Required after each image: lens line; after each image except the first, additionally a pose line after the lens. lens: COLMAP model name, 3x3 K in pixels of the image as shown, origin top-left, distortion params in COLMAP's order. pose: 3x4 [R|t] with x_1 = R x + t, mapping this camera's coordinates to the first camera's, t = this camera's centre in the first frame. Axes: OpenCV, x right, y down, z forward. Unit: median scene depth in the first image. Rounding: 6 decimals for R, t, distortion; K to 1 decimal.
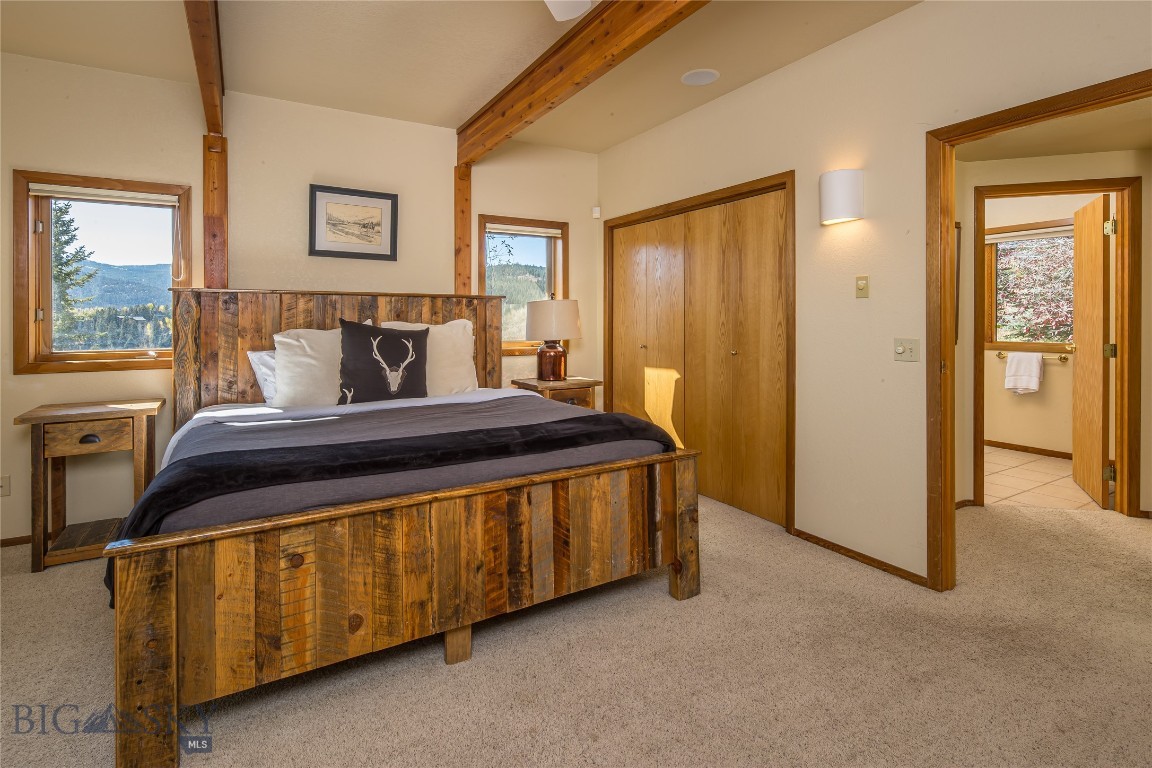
lens RADIAL K [[556.9, 0, 571.2], [0, 556.9, 315.1], [0, 0, 1]] dist [0.000072, -0.000382]
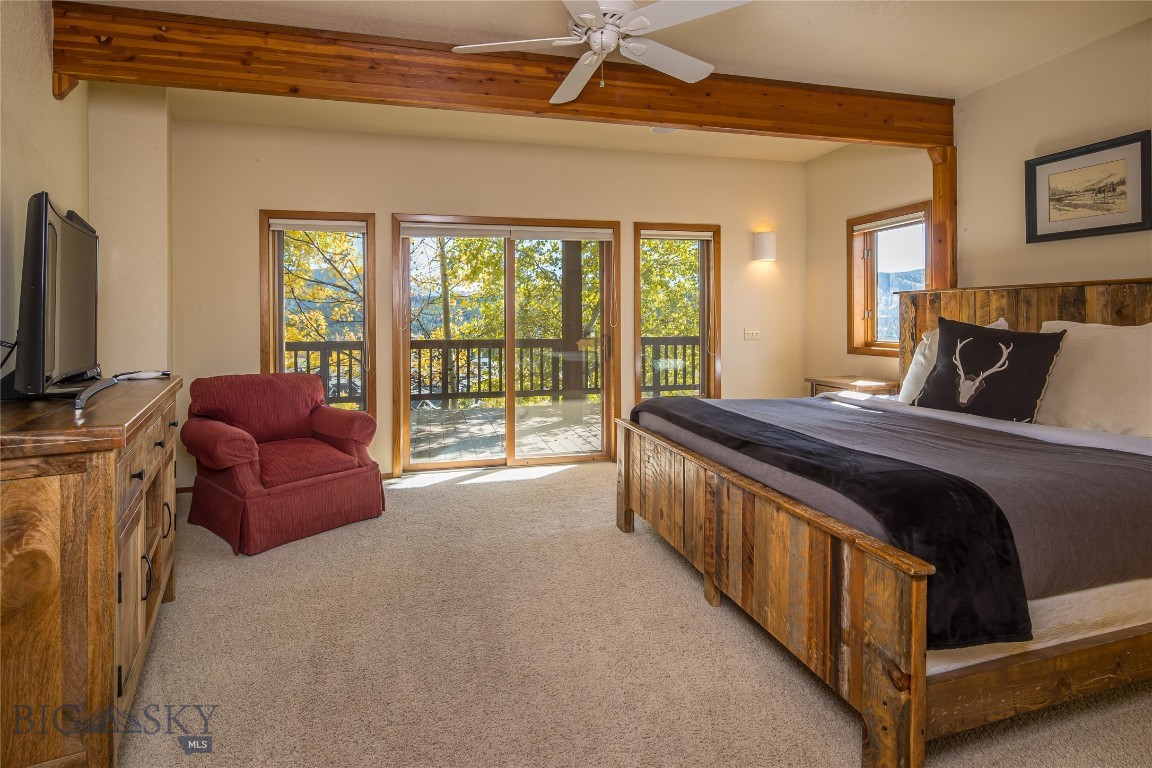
lens RADIAL K [[556.9, 0, 571.2], [0, 556.9, 315.1], [0, 0, 1]] dist [0.000072, -0.000382]
pose [[-0.262065, -0.001381, -0.965049, 0.675120], [0.010972, 0.999930, -0.004410, -0.000016], [0.964988, -0.011744, -0.262031, 0.668210]]
